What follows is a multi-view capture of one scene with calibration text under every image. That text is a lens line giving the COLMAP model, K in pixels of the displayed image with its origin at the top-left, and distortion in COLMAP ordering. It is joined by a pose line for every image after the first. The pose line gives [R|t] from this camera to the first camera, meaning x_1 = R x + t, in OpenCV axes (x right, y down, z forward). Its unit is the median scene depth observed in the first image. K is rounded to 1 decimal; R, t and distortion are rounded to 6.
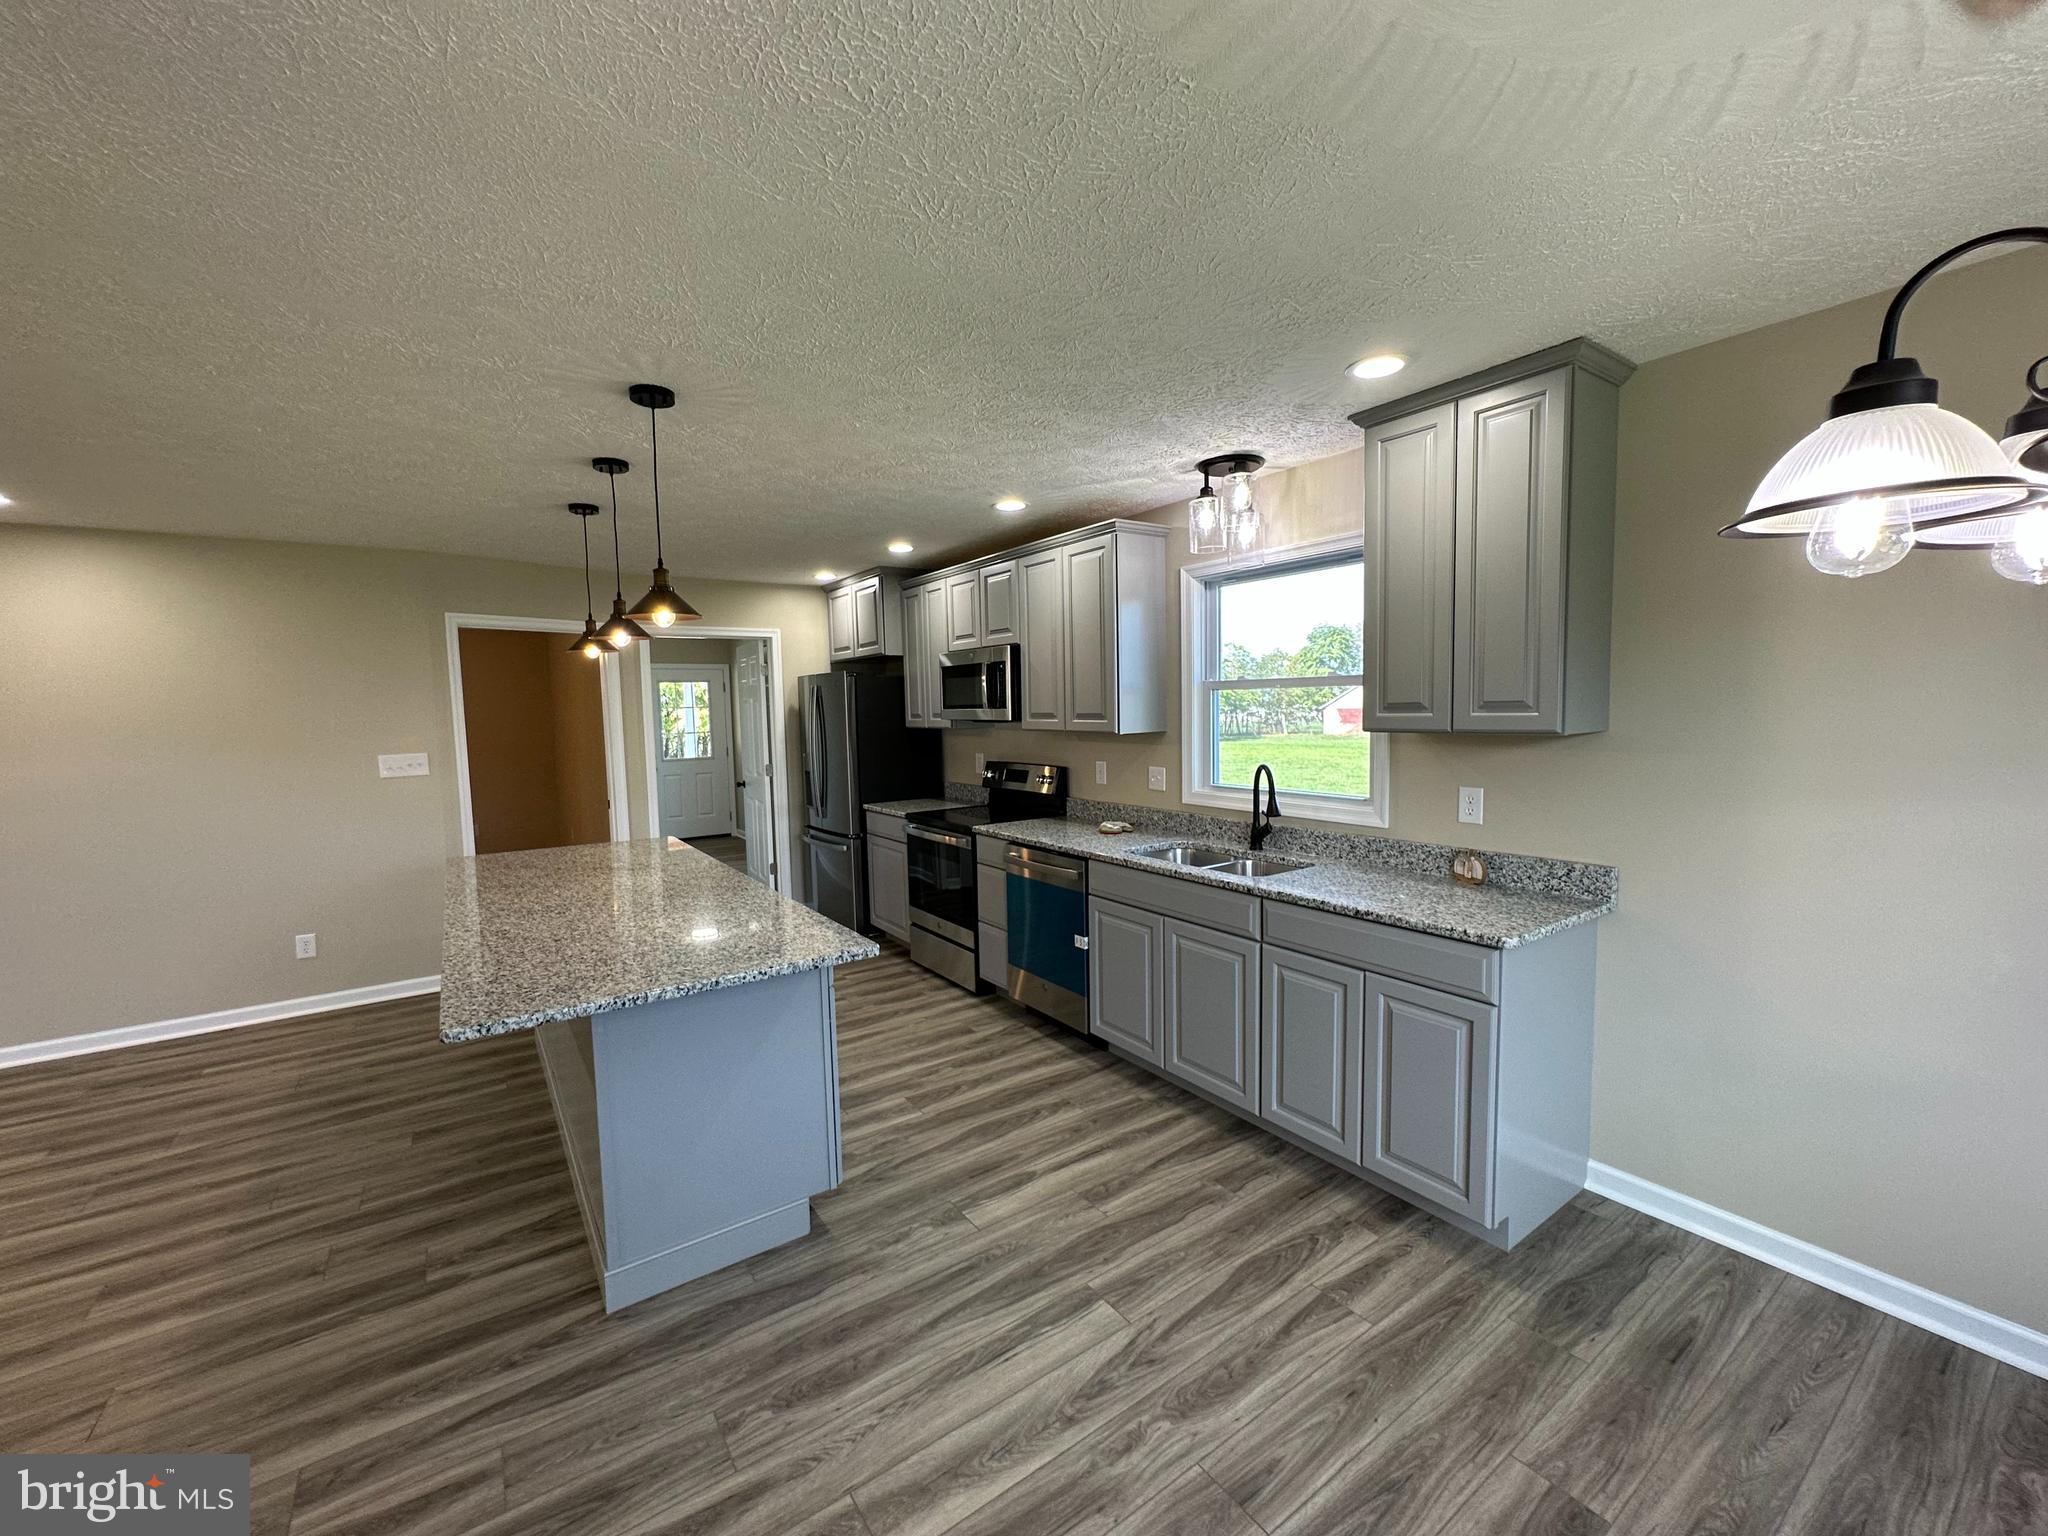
lens RADIAL K [[817.3, 0, 1025.8], [0, 817.3, 775.7], [0, 0, 1]] dist [-0.004934, 0.001354]
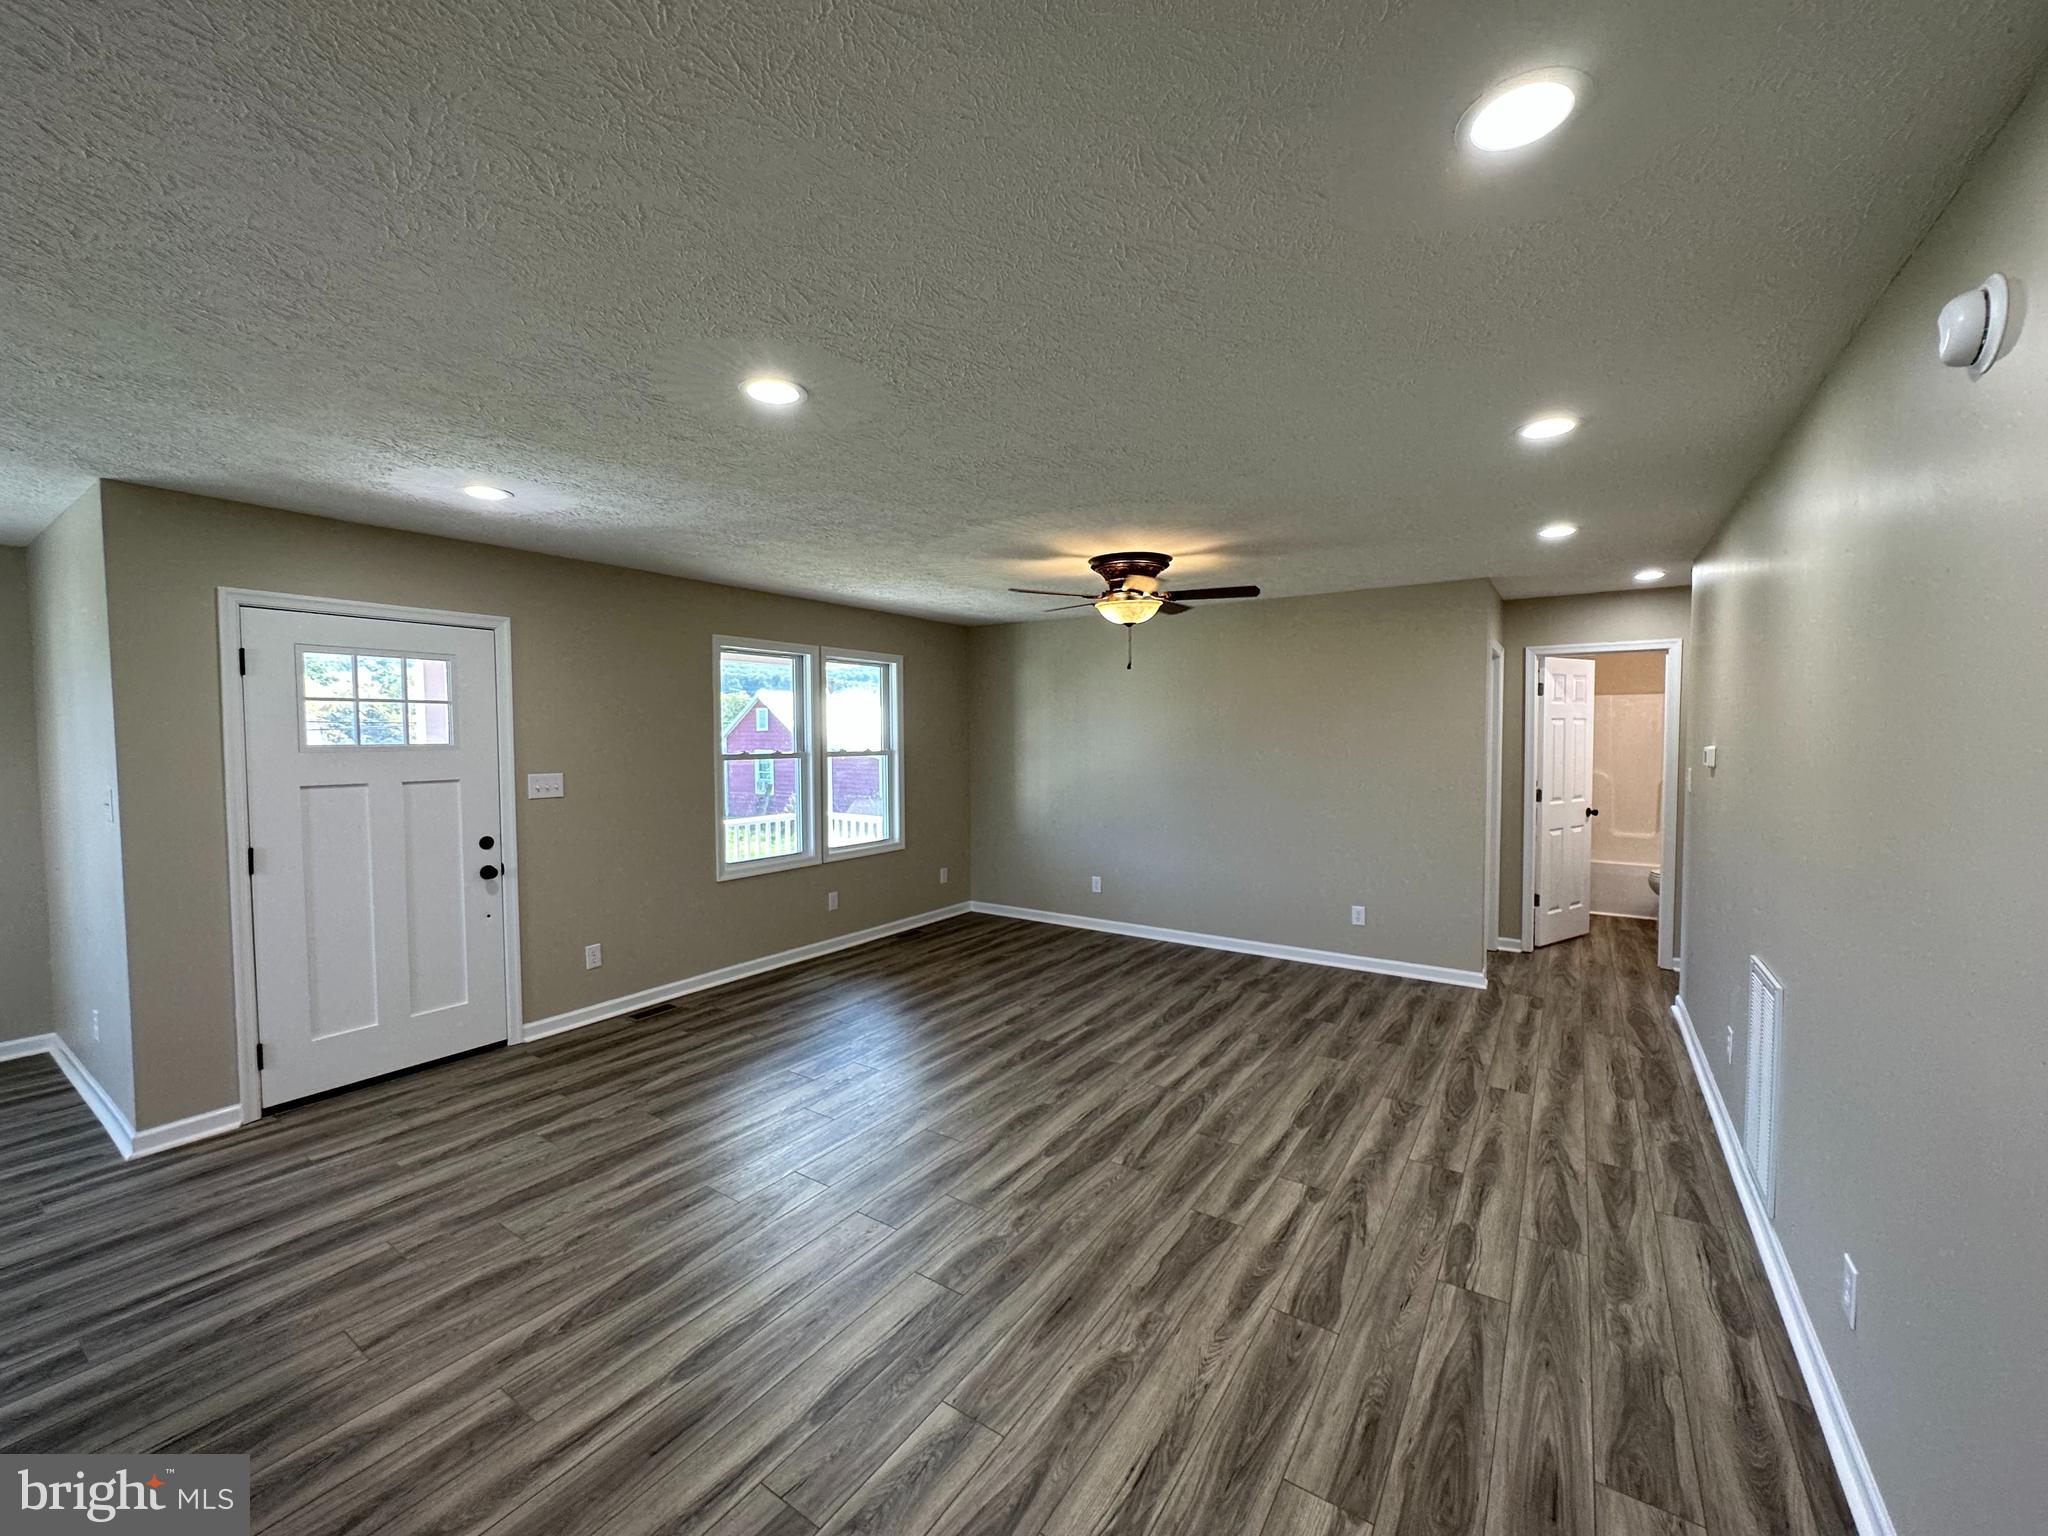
lens RADIAL K [[817.3, 0, 1021.5], [0, 817.3, 769.4], [0, 0, 1]] dist [-0.004934, 0.001354]
pose [[-0.932890, 0.040686, -0.357857, -0.877619], [-0.006777, 0.991440, 0.130387, -0.088952], [0.360098, 0.124062, -0.924628, 1.232336]]
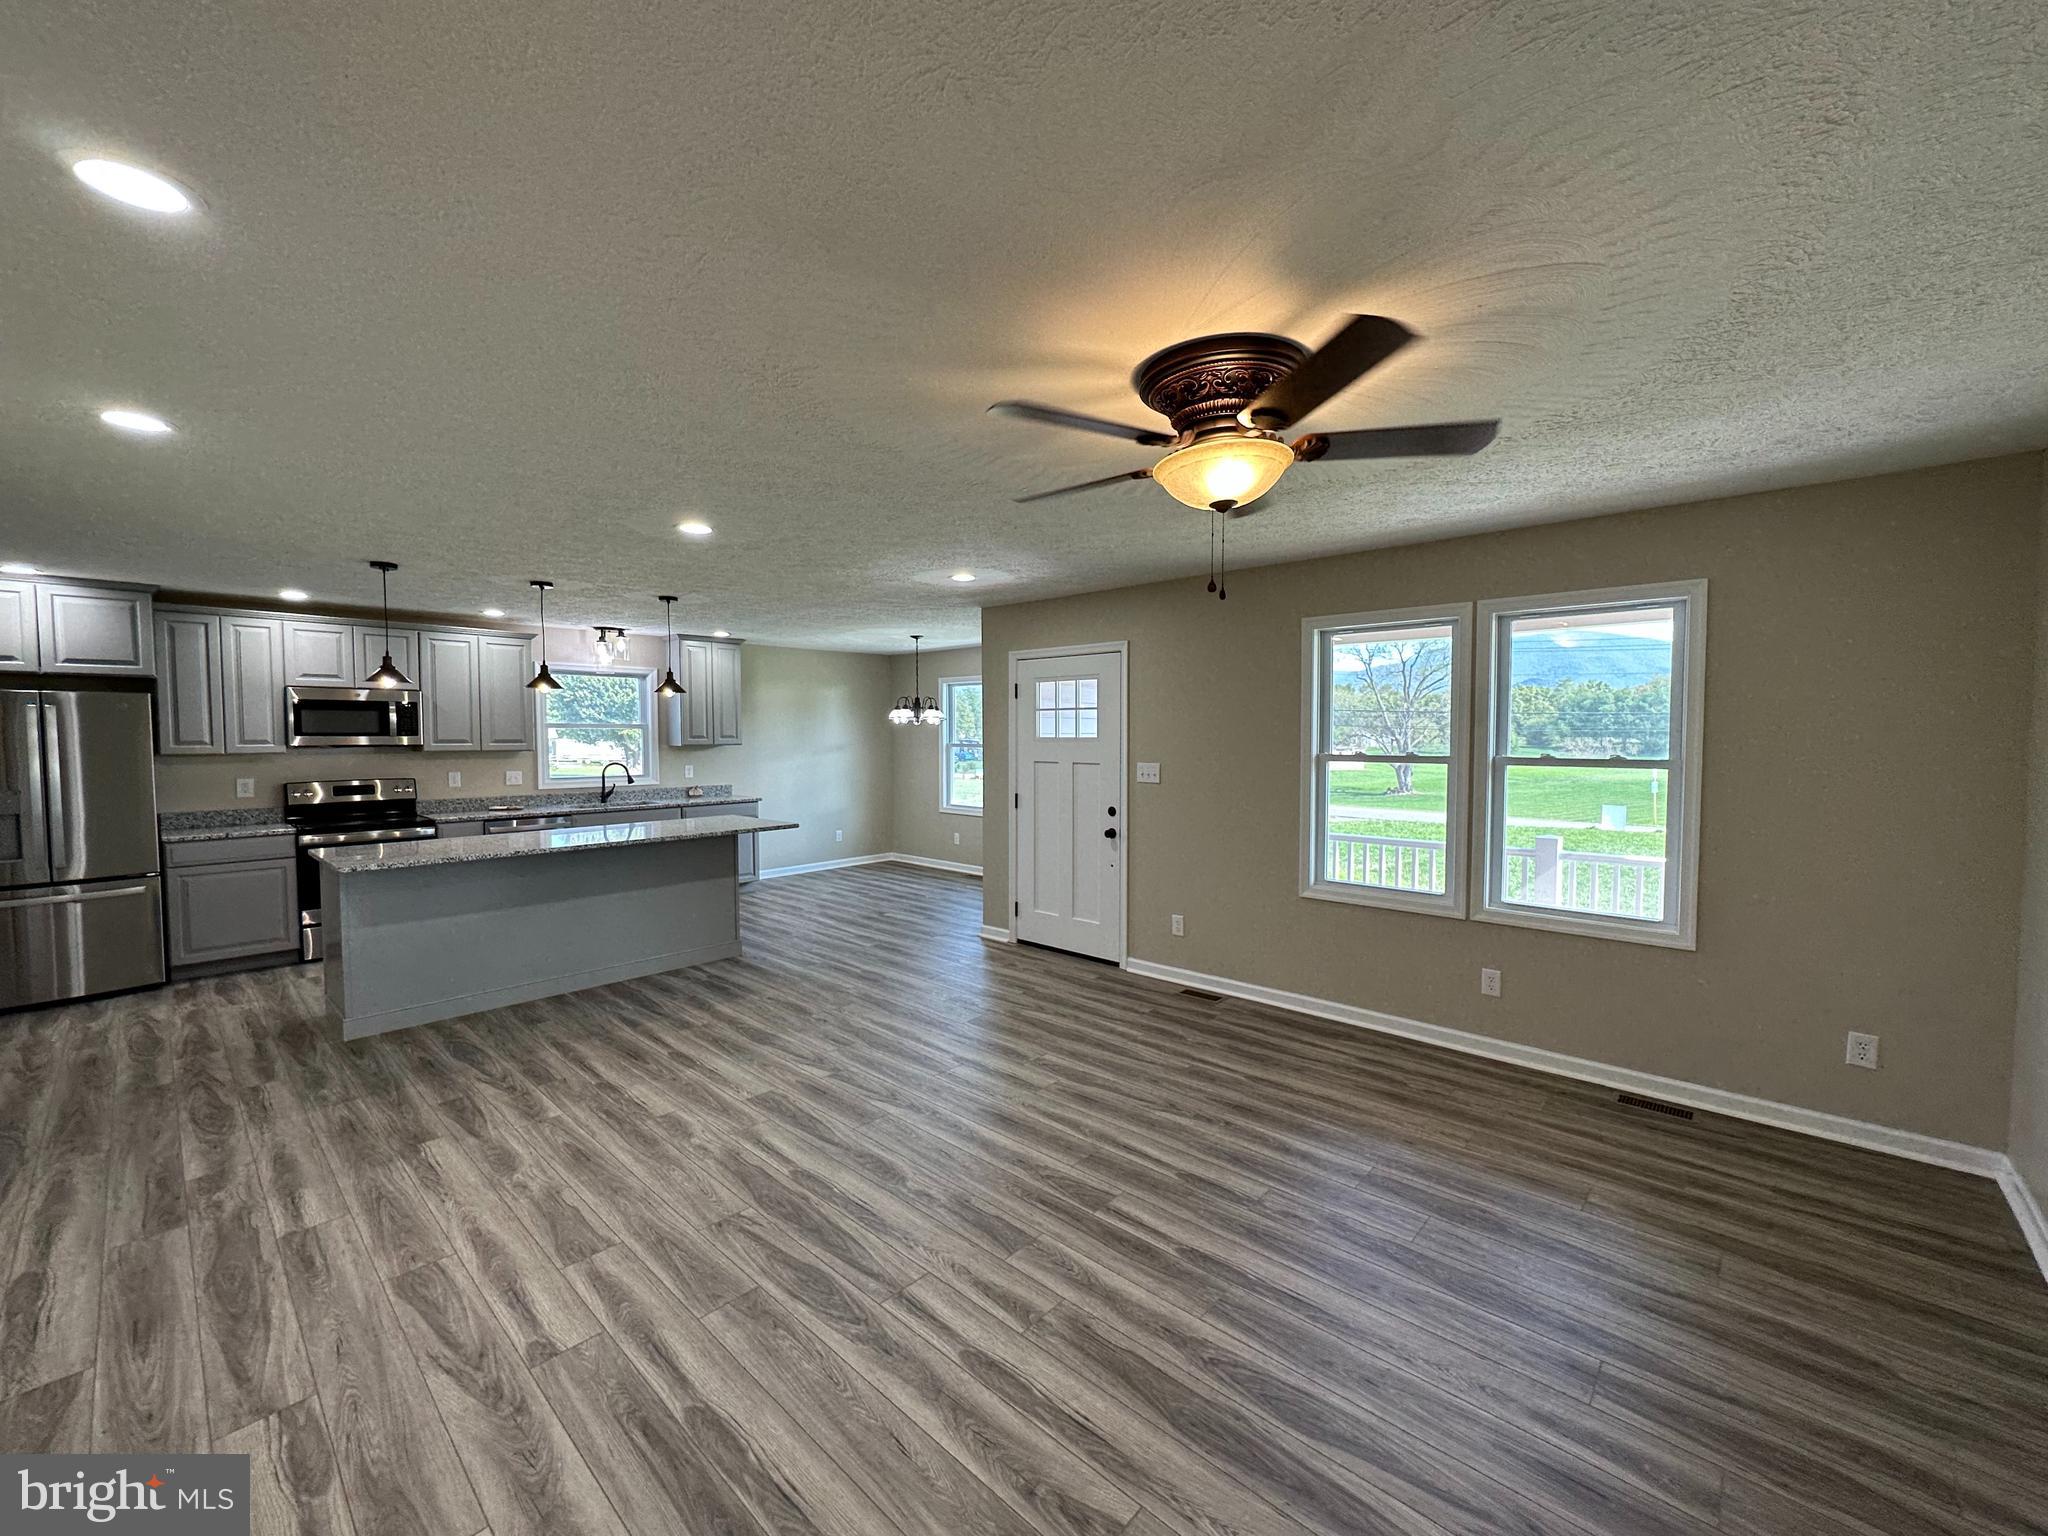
lens RADIAL K [[817.3, 0, 1025.1], [0, 817.3, 770.4], [0, 0, 1]] dist [-0.004934, 0.001354]
pose [[-0.217058, -0.023015, 0.975887, -2.079589], [0.089326, 0.995059, 0.043335, 0.011191], [-0.972063, 0.096579, -0.213929, 0.379153]]
